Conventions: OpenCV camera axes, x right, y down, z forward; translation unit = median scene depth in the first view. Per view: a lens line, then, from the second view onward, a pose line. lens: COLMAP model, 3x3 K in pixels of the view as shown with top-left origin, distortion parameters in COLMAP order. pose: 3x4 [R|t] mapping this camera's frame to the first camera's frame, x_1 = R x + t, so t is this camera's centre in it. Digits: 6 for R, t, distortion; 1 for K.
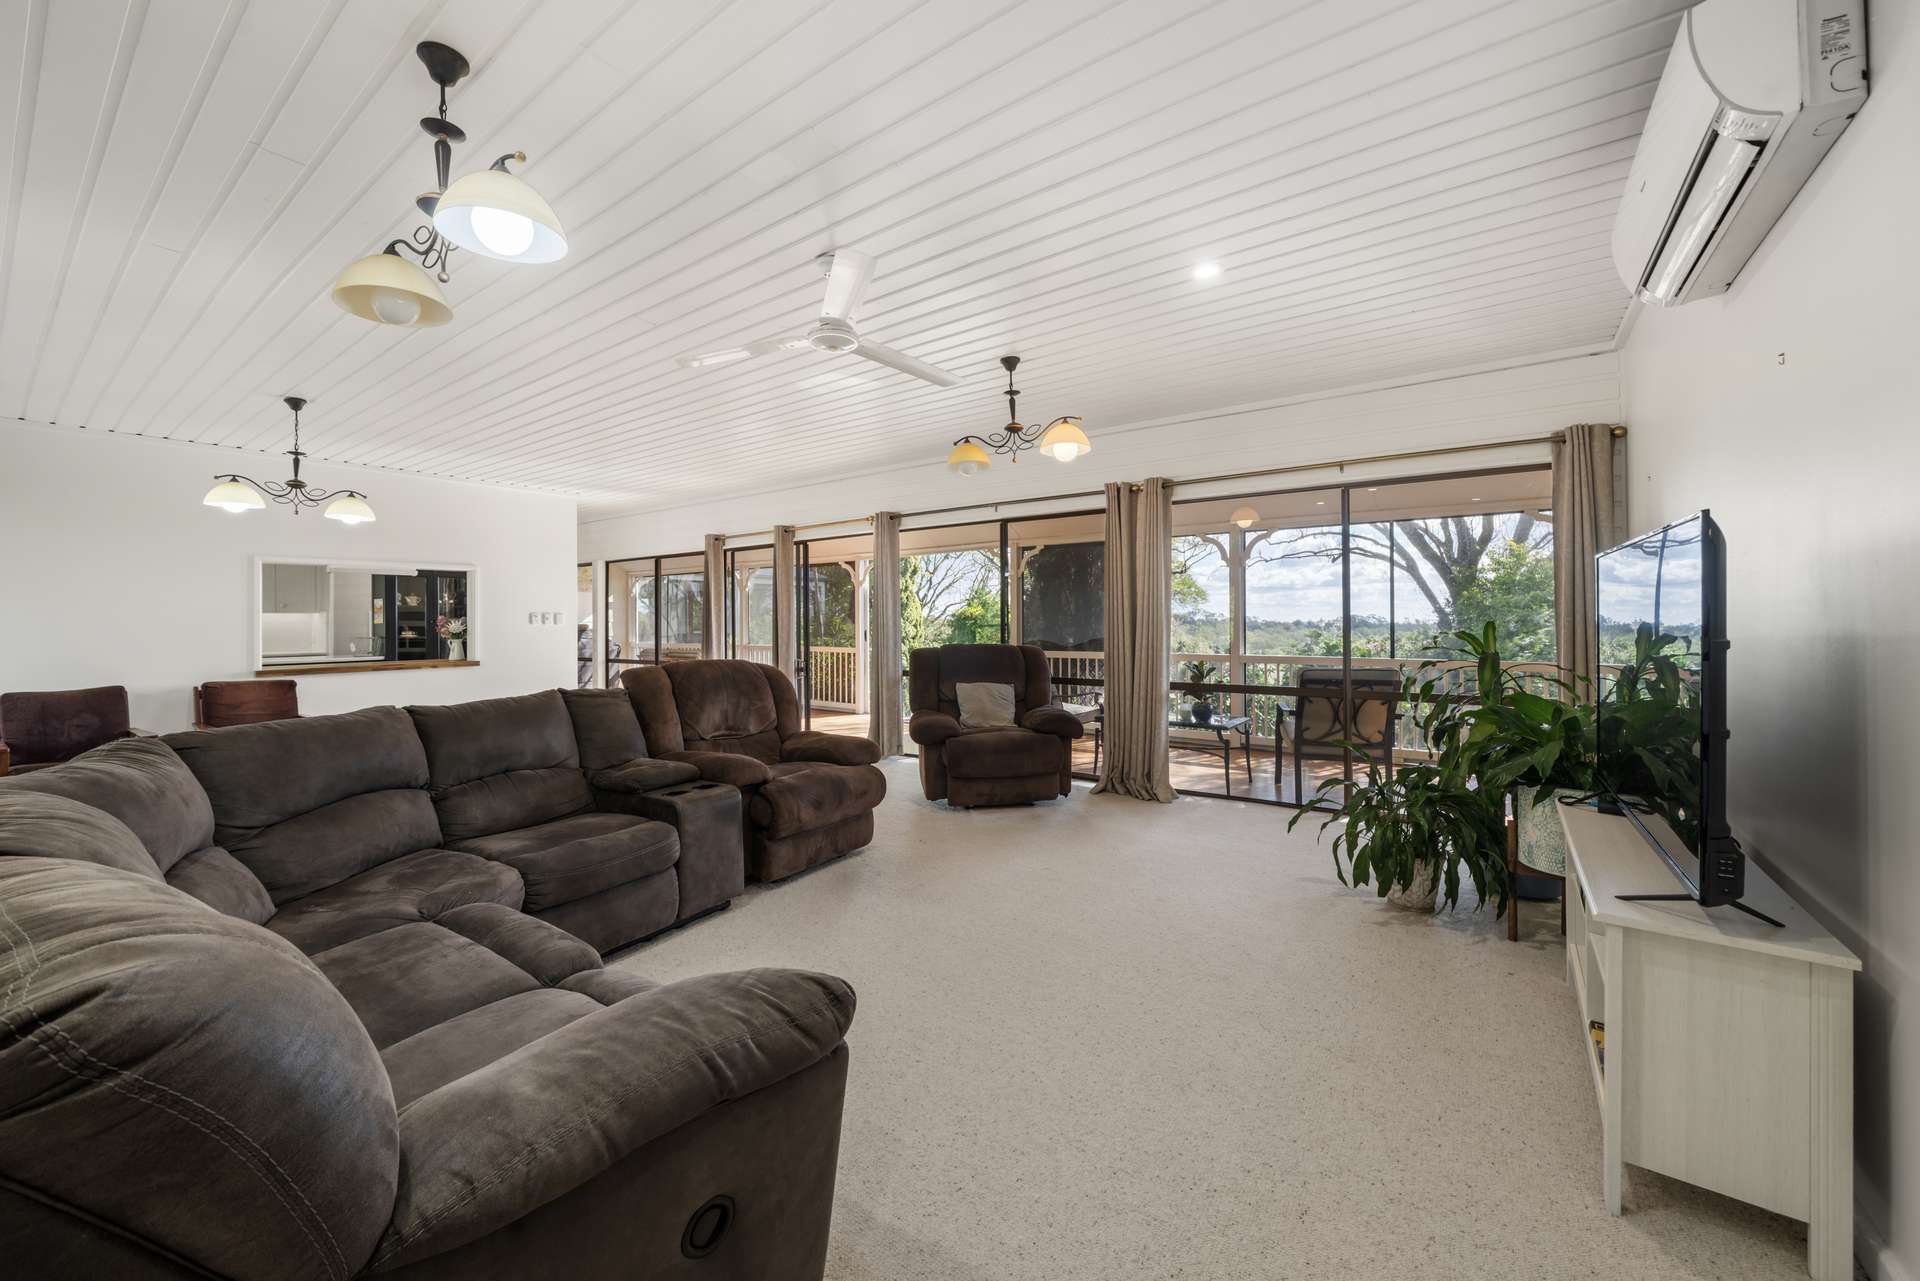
lens RADIAL K [[730.6, 0, 966.2], [0, 730.6, 626.9], [0, 0, 1]] dist [-0.001741, -0.000023]
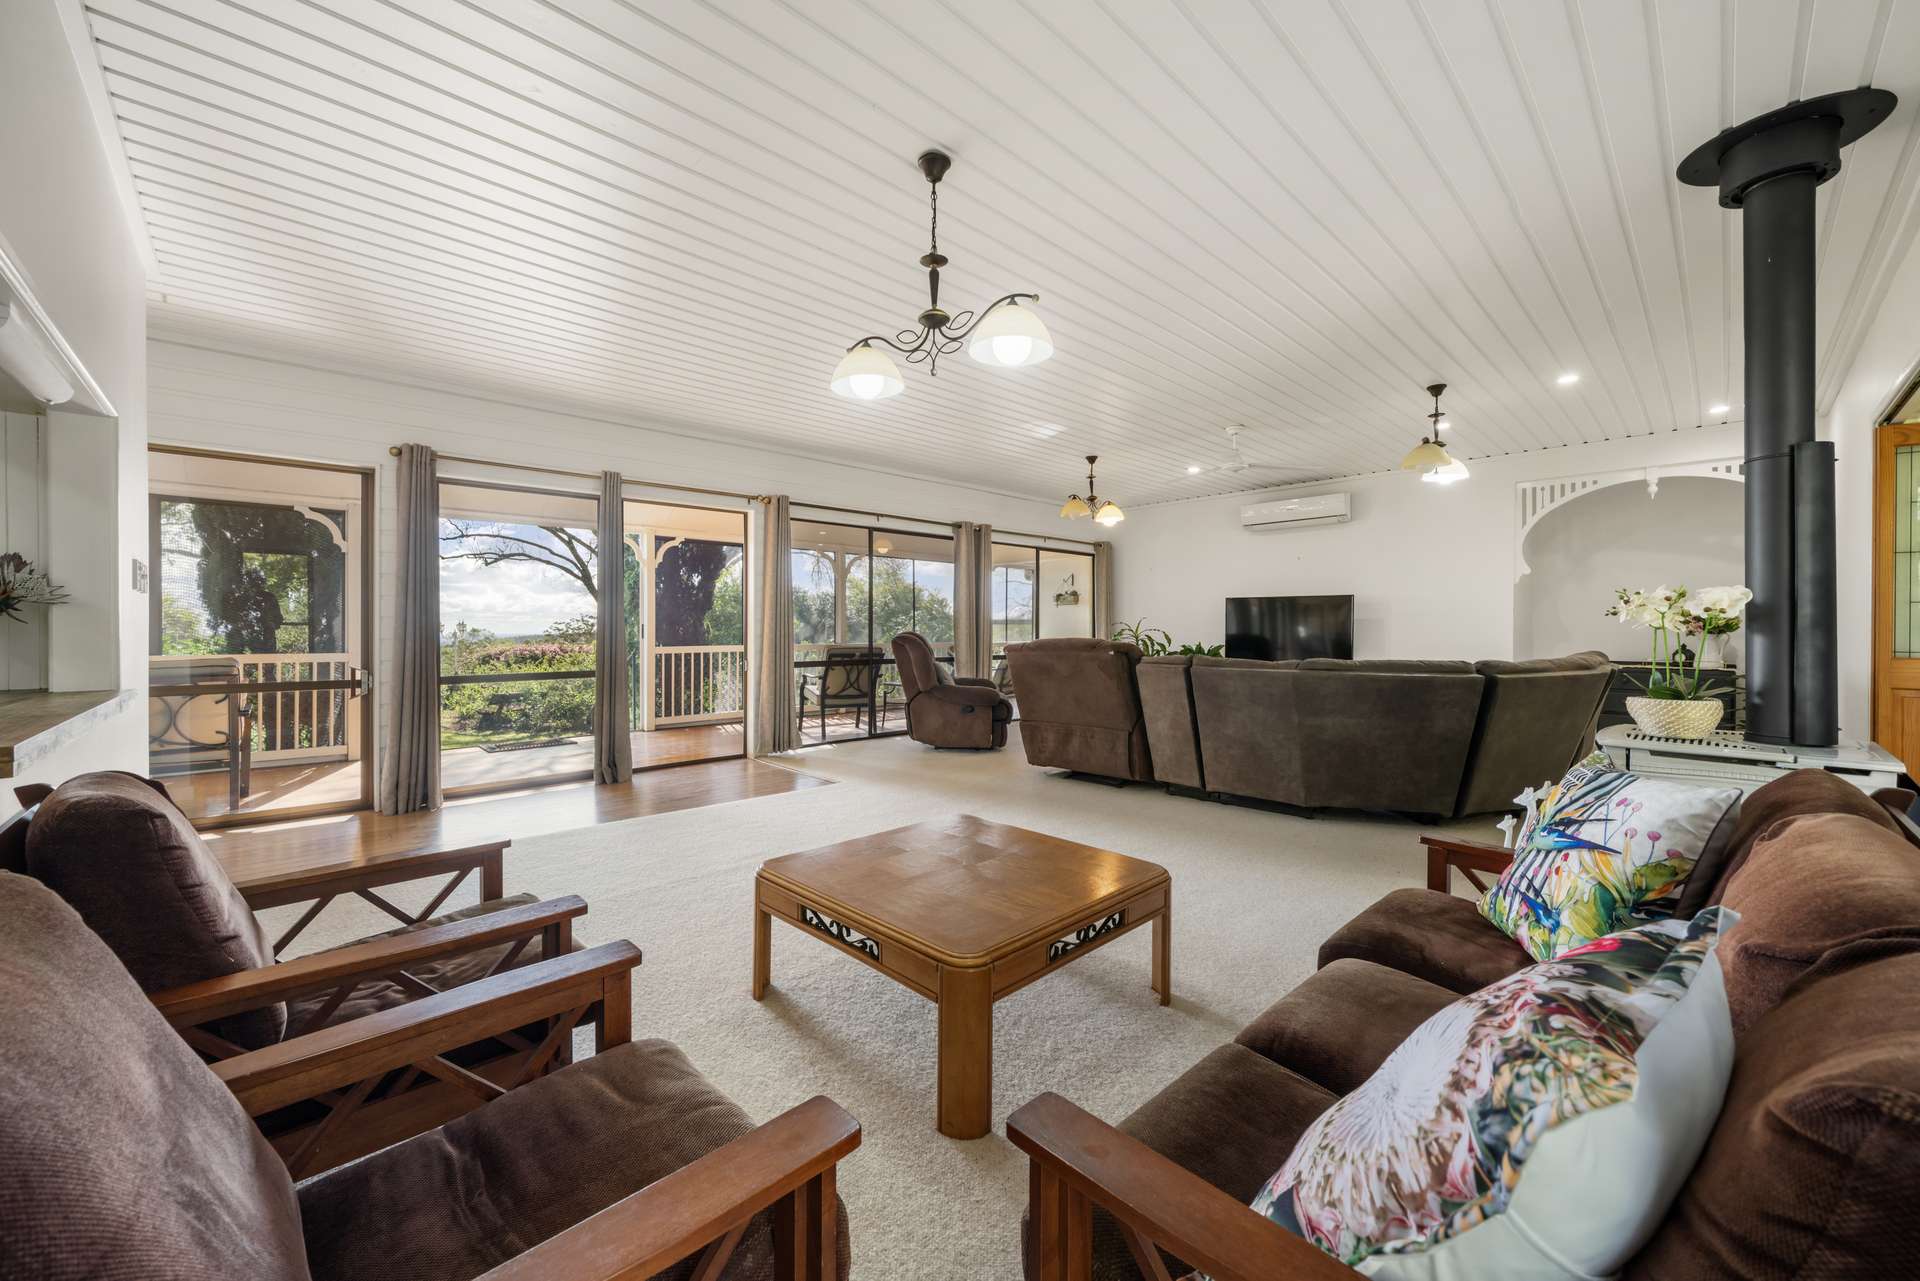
lens RADIAL K [[730.6, 0, 962.8], [0, 730.6, 631.7], [0, 0, 1]] dist [-0.001741, -0.000023]
pose [[0.178709, -0.002026, 0.983900, -1.060707], [0.006352, 0.999979, 0.000906, 0.017207], [-0.983881, 0.006088, 0.178718, 0.653227]]
